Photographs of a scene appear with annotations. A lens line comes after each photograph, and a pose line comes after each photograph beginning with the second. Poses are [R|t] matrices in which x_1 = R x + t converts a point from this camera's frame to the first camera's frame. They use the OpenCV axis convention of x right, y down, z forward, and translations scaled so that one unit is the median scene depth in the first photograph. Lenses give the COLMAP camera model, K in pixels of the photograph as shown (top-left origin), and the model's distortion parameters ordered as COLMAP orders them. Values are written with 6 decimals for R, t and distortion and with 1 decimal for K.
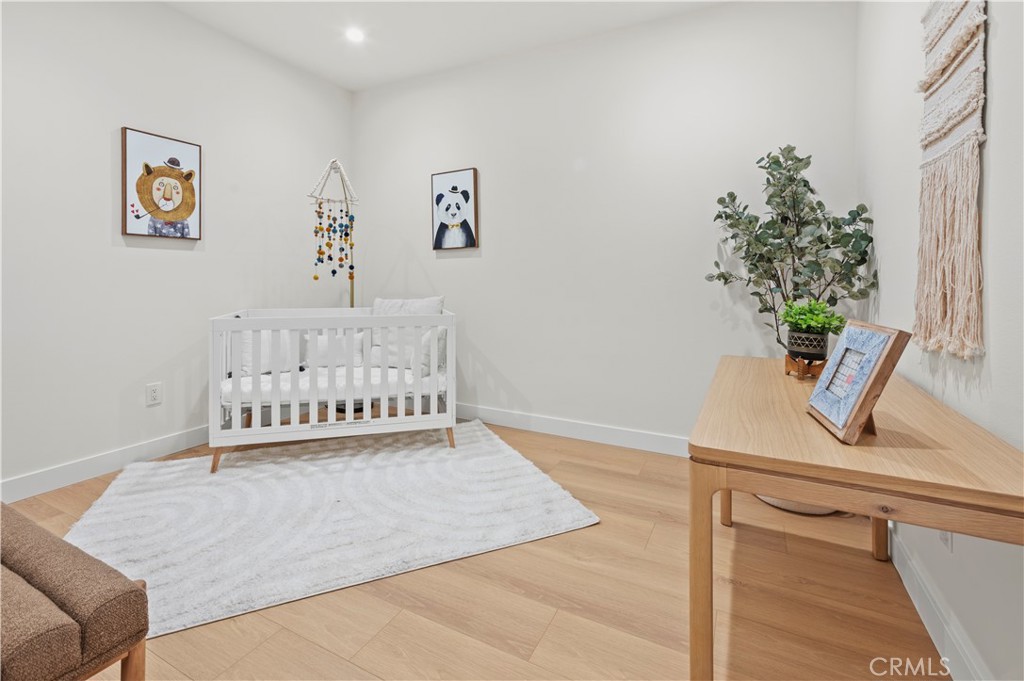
lens RADIAL K [[461.5, 0, 513.8], [0, 461.5, 271.9], [0, 0, 1]] dist [-0.000128, -0.000014]
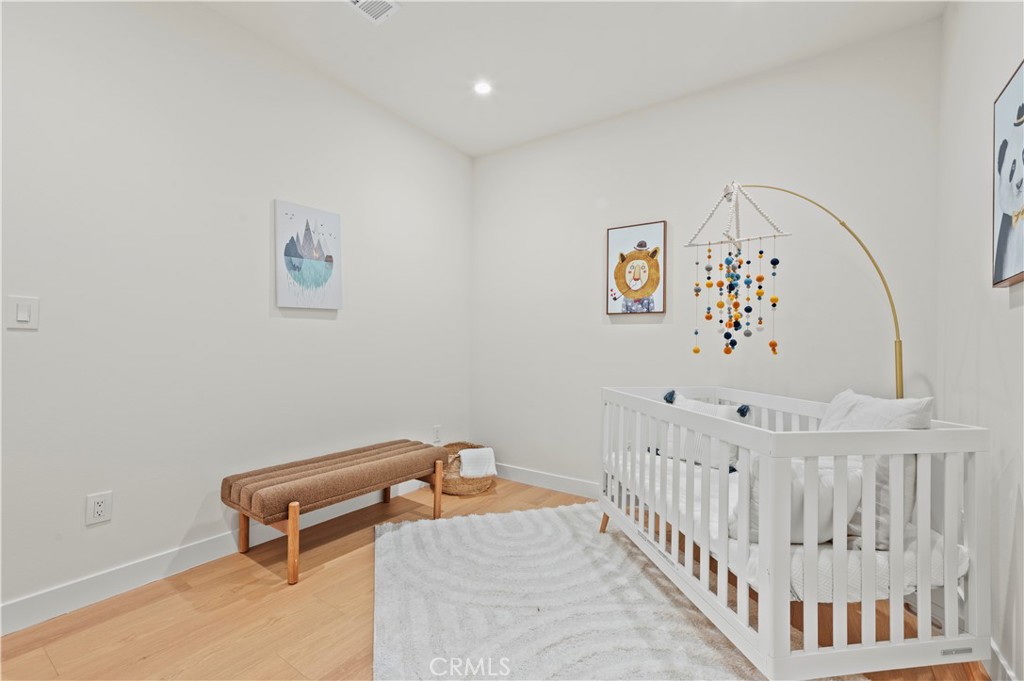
lens RADIAL K [[442.6, 0, 512.0], [0, 442.6, 340.5], [0, 0, 1]] dist [-0.000304, 0.000065]
pose [[-0.124065, -0.014061, -0.992174, 0.358108], [0.000581, 0.999898, -0.014243, 0.006628], [0.992274, -0.002344, -0.124044, 0.838476]]
